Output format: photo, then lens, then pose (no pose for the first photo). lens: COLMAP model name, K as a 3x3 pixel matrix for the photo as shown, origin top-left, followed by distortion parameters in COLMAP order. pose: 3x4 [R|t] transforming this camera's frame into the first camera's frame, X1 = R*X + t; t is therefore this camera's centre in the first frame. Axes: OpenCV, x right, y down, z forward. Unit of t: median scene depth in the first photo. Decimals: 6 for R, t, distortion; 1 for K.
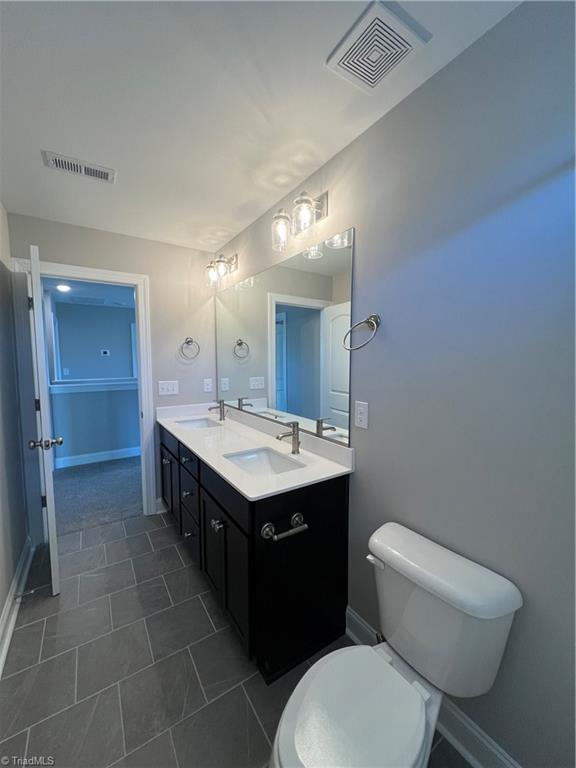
lens RADIAL K [[310.2, 0, 281.5], [0, 310.2, 384.9], [0, 0, 1]] dist [-0.001297, 0.000124]
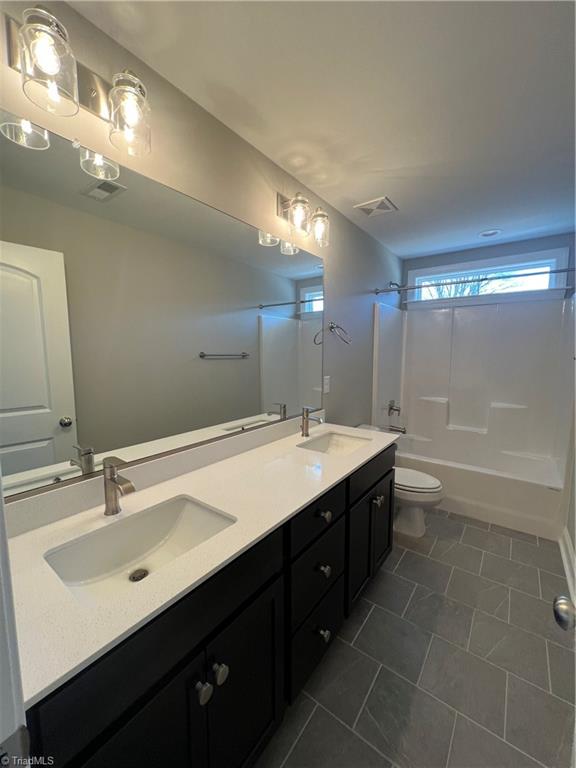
lens RADIAL K [[310.2, 0, 282.3], [0, 310.2, 384.8], [0, 0, 1]] dist [-0.001297, 0.000124]
pose [[-0.339922, -0.098371, 0.935295, -0.977784], [0.074528, 0.988569, 0.131060, -0.109179], [-0.937496, 0.114256, -0.328705, 1.486268]]
